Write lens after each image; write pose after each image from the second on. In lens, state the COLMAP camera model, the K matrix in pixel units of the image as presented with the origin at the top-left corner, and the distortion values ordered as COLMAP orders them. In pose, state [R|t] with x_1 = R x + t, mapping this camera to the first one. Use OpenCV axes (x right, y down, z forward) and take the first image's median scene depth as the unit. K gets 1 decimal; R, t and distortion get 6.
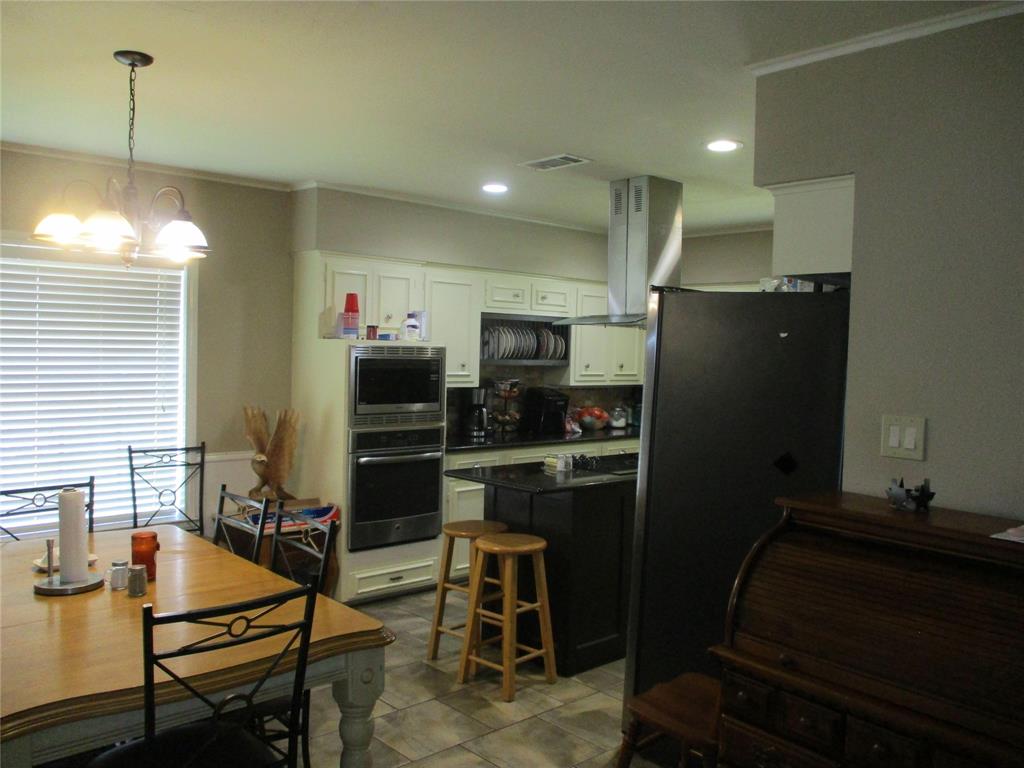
lens RADIAL K [[850.0, 0, 491.6], [0, 850.0, 383.3], [0, 0, 1]] dist [-0.000261, 0.000996]
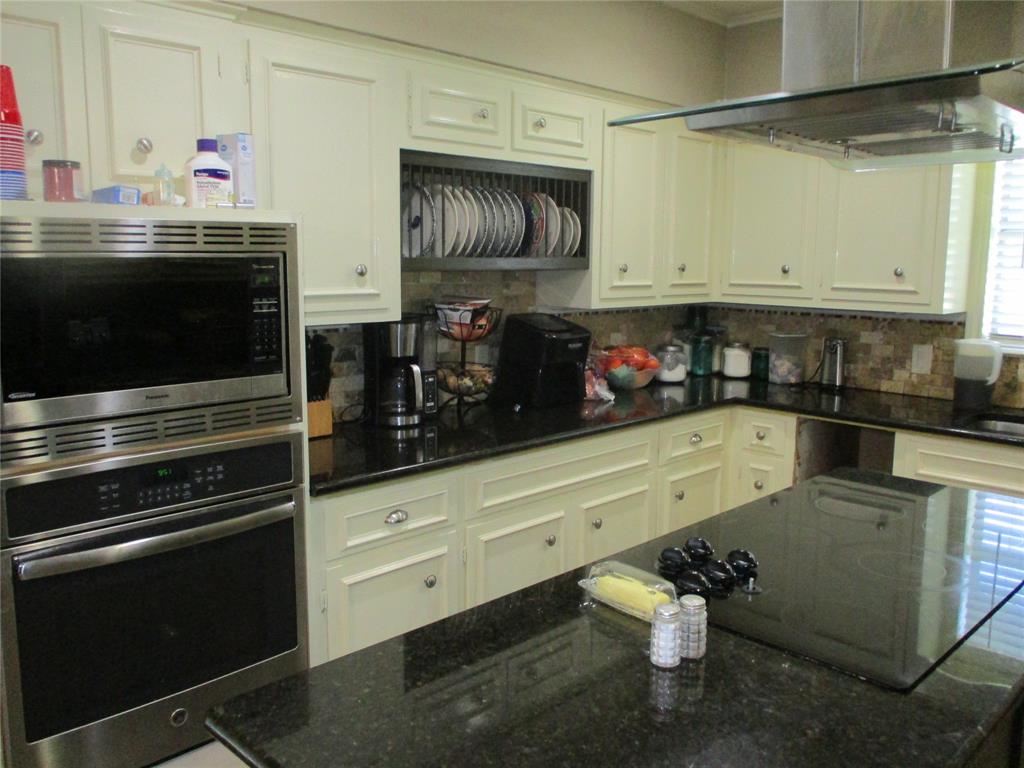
lens RADIAL K [[834.5, 0, 519.2], [0, 834.5, 370.2], [0, 0, 1]] dist [-0.036630, 0.017483]
pose [[0.996945, -0.028795, 0.072606, 0.013606], [0.021887, 0.995312, 0.094206, -0.009171], [-0.074978, -0.092329, 0.992902, 0.534882]]
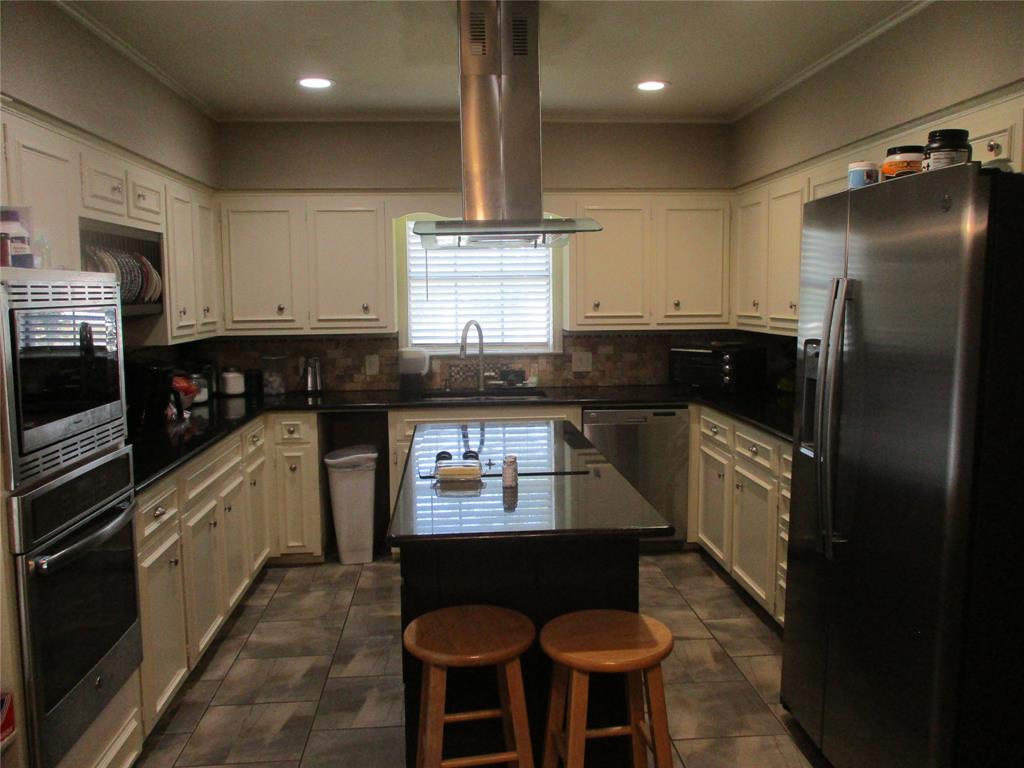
lens RADIAL K [[834.5, 0, 519.2], [0, 834.5, 370.2], [0, 0, 1]] dist [-0.036630, 0.017483]
pose [[0.583582, -0.110970, 0.804437, -0.255991], [0.064943, 0.993824, 0.089983, -0.017933], [-0.809453, -0.000270, 0.587184, 0.465982]]
